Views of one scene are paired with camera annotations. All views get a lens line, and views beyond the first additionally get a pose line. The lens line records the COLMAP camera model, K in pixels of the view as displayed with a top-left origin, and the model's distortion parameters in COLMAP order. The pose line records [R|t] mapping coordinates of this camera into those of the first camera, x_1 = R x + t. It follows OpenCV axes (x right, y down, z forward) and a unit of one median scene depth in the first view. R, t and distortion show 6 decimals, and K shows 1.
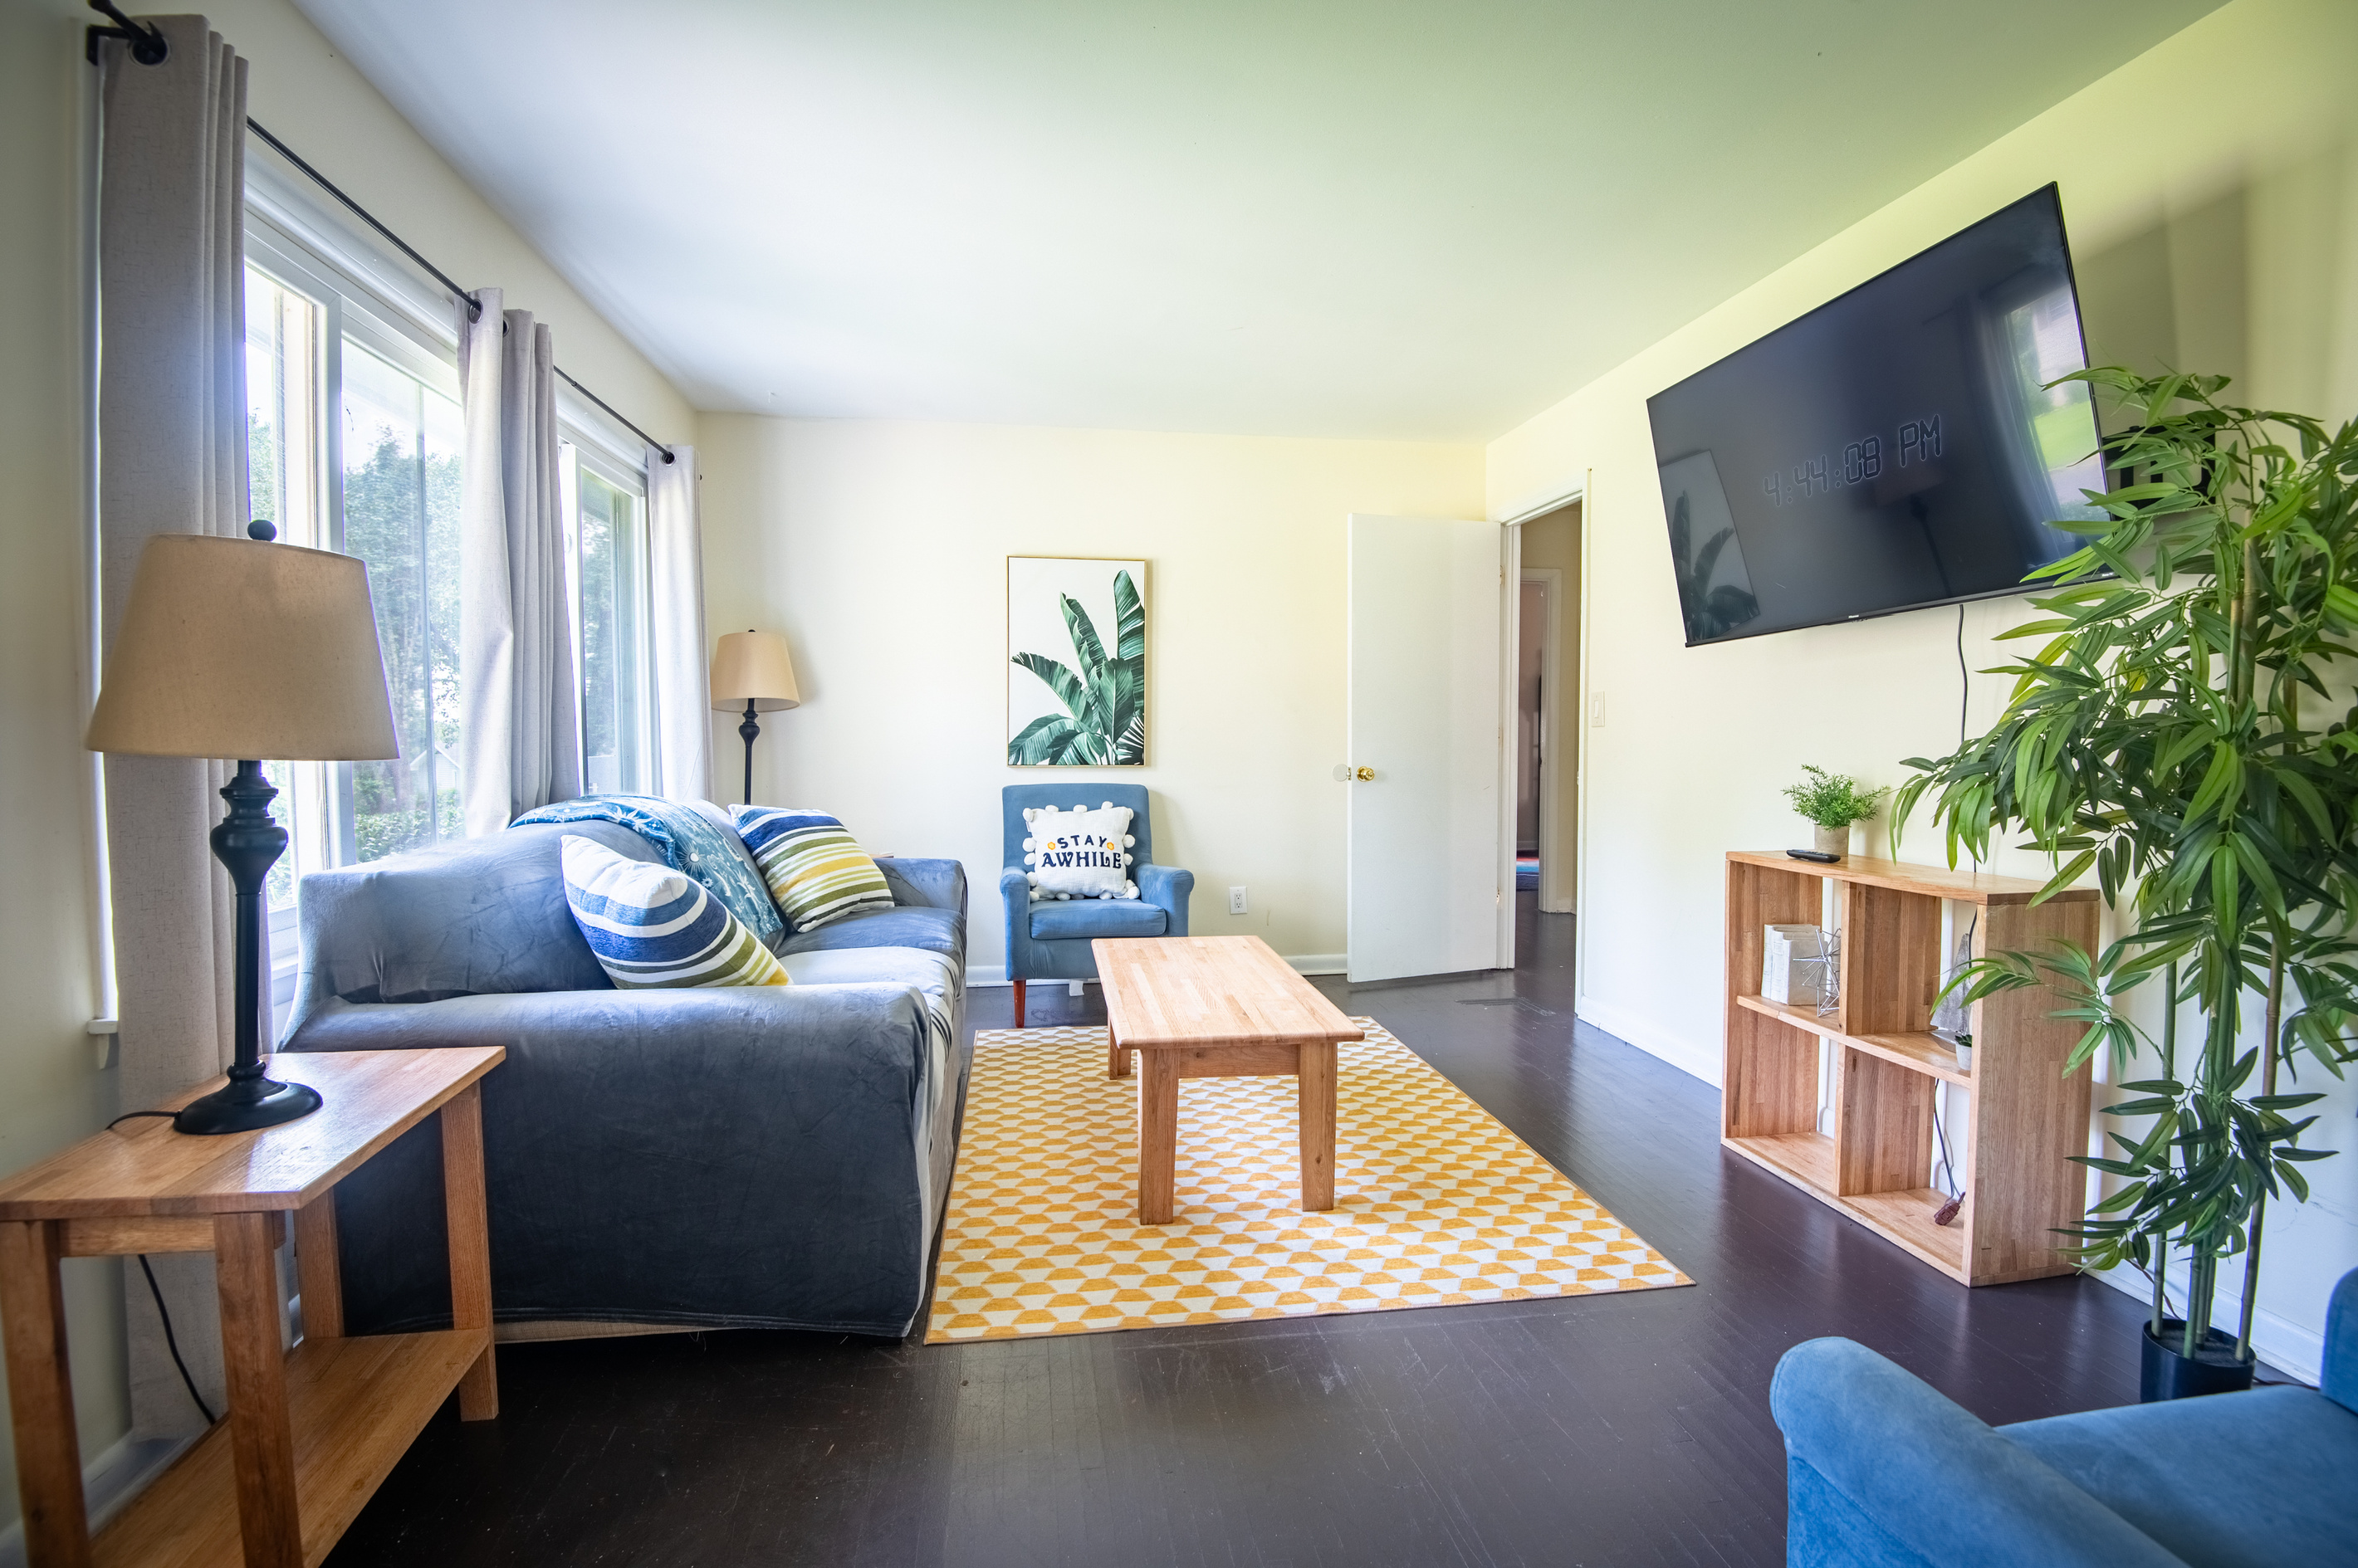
lens RADIAL K [[1114.7, 0, 1164.0], [0, 1114.7, 777.2], [0, 0, 1]] dist [-0.014906, -0.000889]
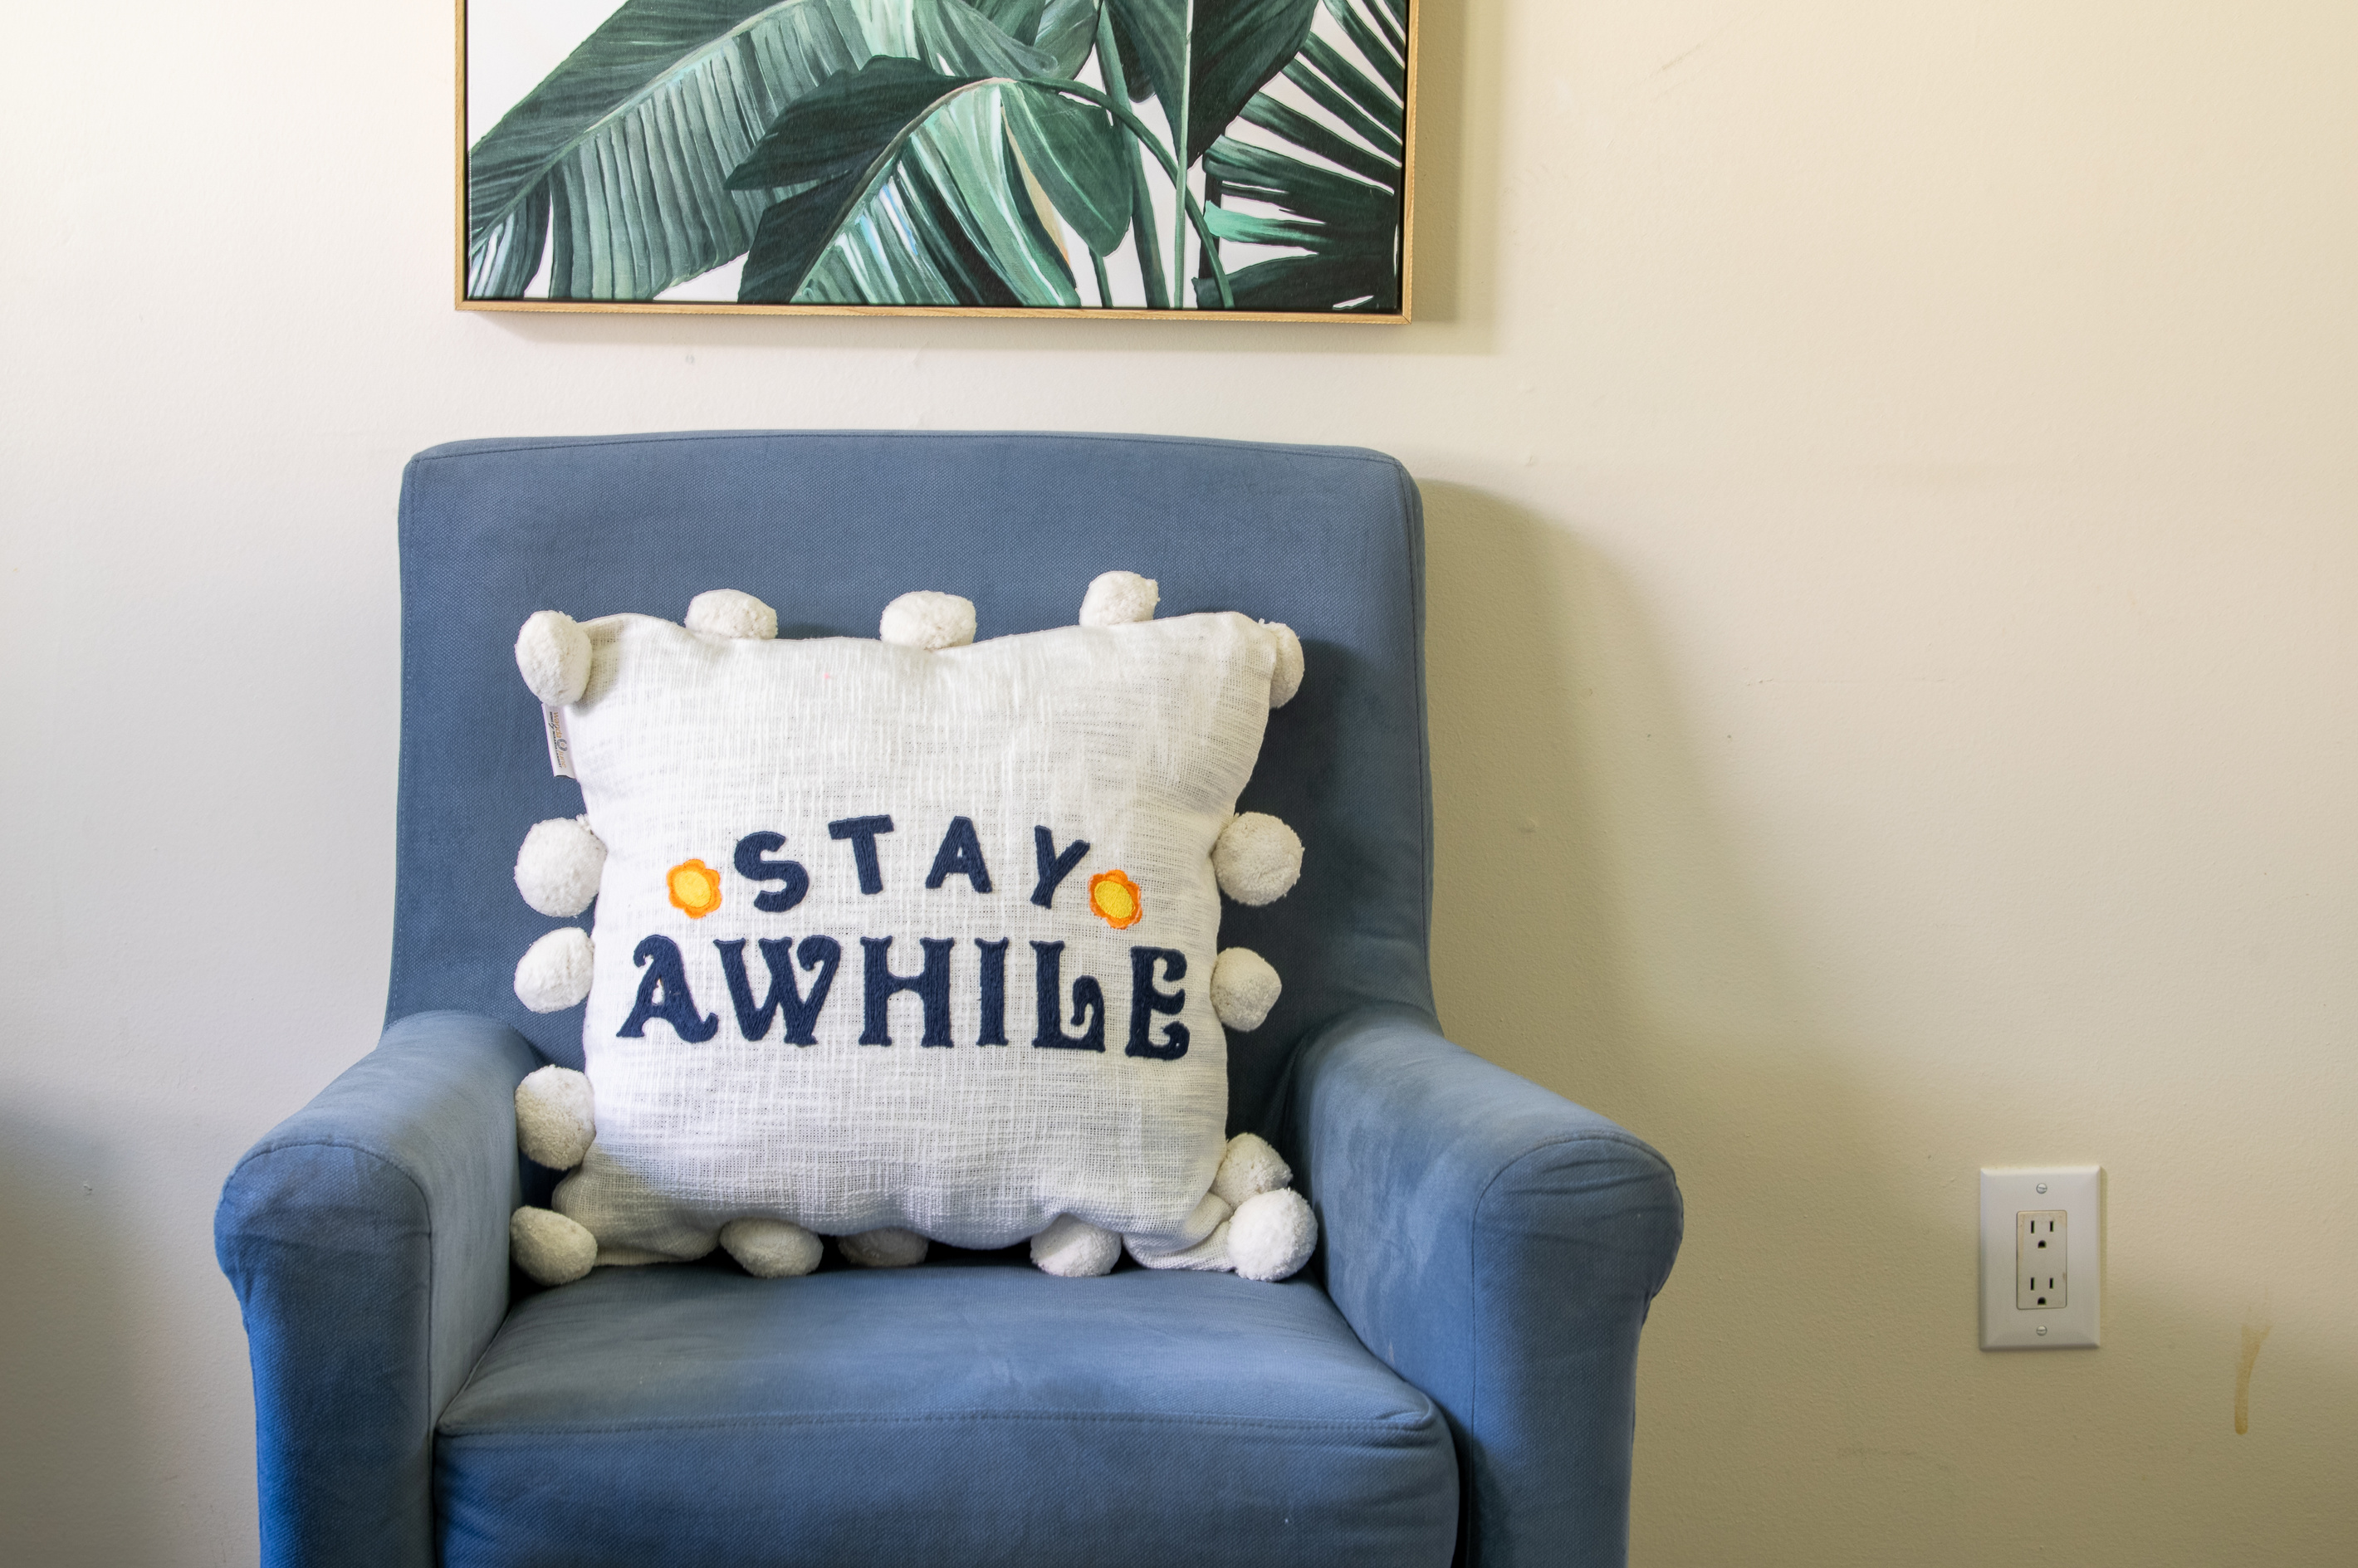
lens RADIAL K [[4877.6, 0, 1184.4], [0, 4877.6, 786.1], [0, 0, 1]] dist [-0.066164, 0.000000]
pose [[0.991455, 0.027422, -0.127536, 0.037609], [-0.014236, 0.994562, 0.103173, -0.015281], [0.129671, -0.100476, 0.986453, 0.391962]]
